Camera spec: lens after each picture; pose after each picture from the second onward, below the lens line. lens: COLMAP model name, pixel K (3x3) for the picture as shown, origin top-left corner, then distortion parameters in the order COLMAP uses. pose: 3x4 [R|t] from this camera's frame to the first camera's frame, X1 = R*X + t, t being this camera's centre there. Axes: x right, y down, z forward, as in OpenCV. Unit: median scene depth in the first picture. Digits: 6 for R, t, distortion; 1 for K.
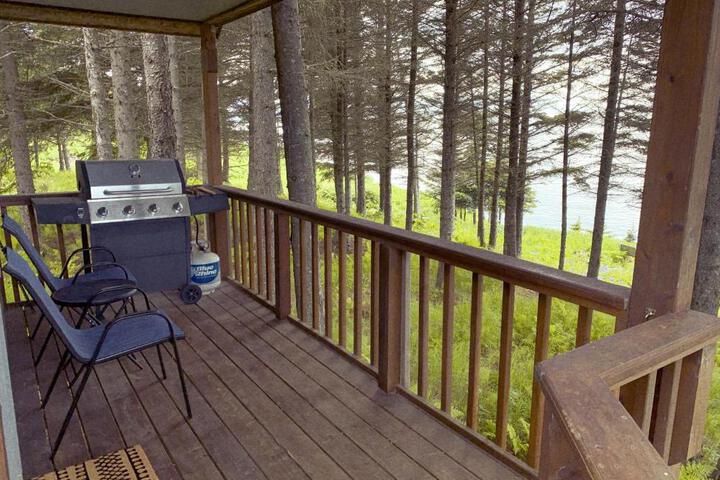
lens RADIAL K [[544.6, 0, 356.9], [0, 544.6, 241.8], [0, 0, 1]] dist [0.008061, -0.005158]
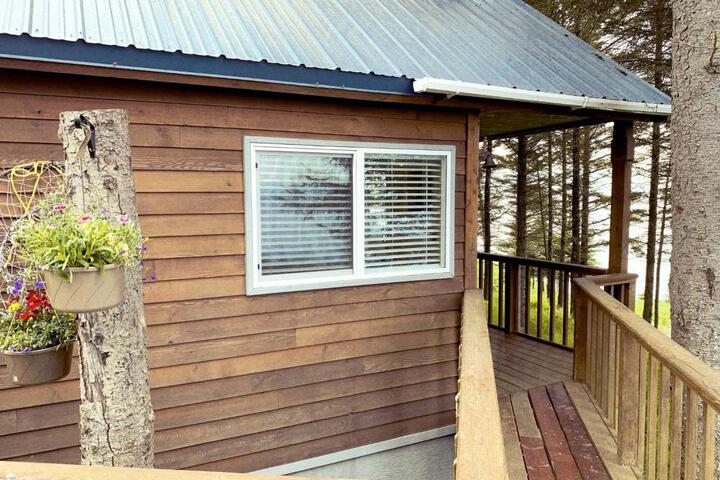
lens RADIAL K [[544.6, 0, 361.5], [0, 544.6, 235.7], [0, 0, 1]] dist [0.008061, -0.005158]
pose [[0.994459, 0.002286, -0.105101, -0.050169], [-0.017519, 0.989388, -0.144238, 0.036363], [0.103656, 0.145280, 0.983946, -0.203157]]
